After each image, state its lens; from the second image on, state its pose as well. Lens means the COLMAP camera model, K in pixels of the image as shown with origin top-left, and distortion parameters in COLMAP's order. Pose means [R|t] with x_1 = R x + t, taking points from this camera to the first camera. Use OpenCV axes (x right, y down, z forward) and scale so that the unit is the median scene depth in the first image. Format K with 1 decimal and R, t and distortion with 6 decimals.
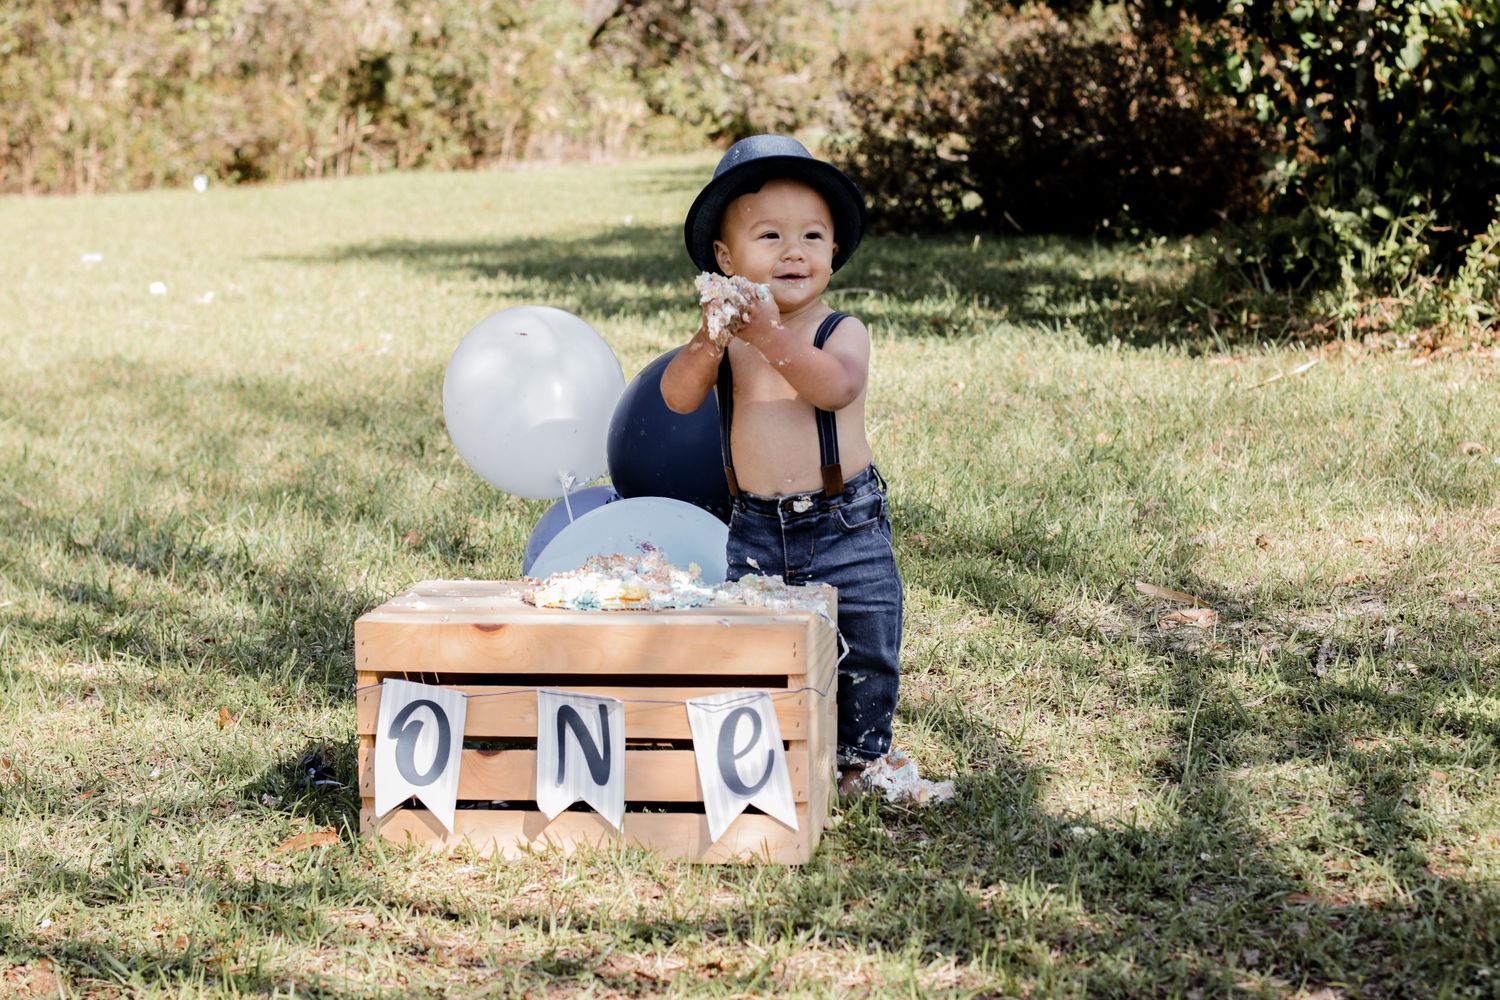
lens RADIAL K [[3522.0, 0, 750.0], [0, 3522.0, 500.0], [0, 0, 1]] dist [-0.124747, -0.236187]
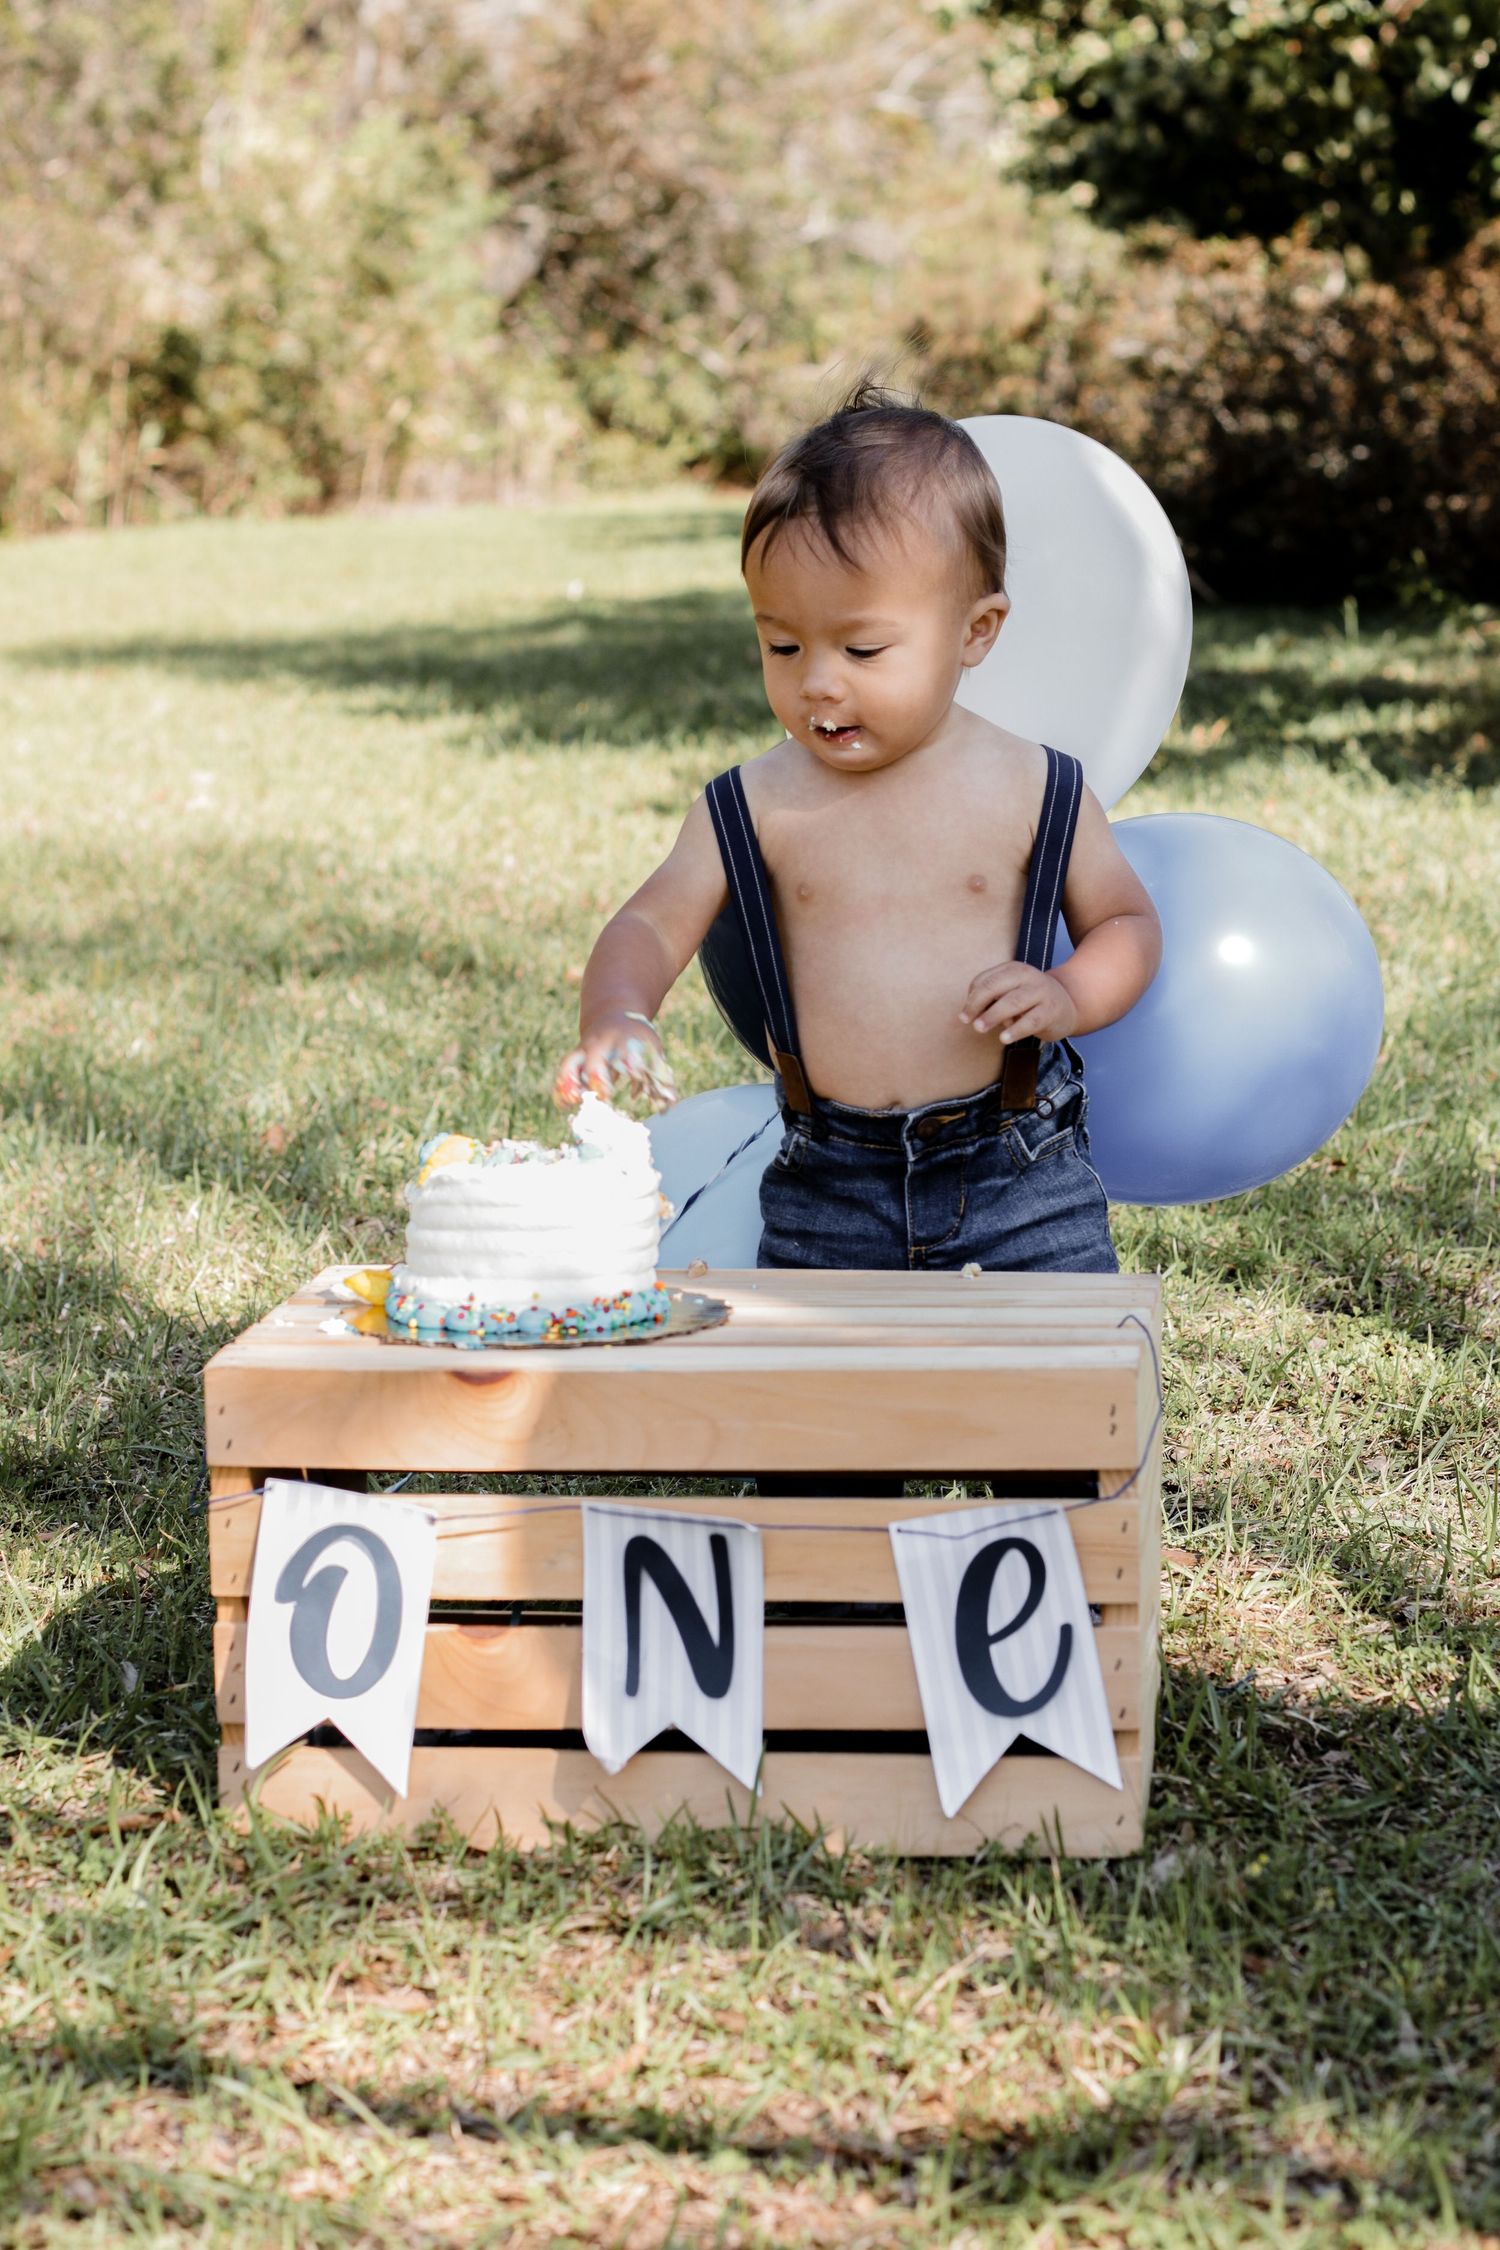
lens RADIAL K [[5283.0, 0, 750.0], [0, 5283.0, 1125.0], [0, 0, 1]] dist [-0.124747, -0.236187]
pose [[0.999966, -0.007136, 0.004140, -0.025447], [0.007051, 0.999772, 0.020133, -0.008193], [-0.004282, -0.020103, 0.999789, 0.173302]]
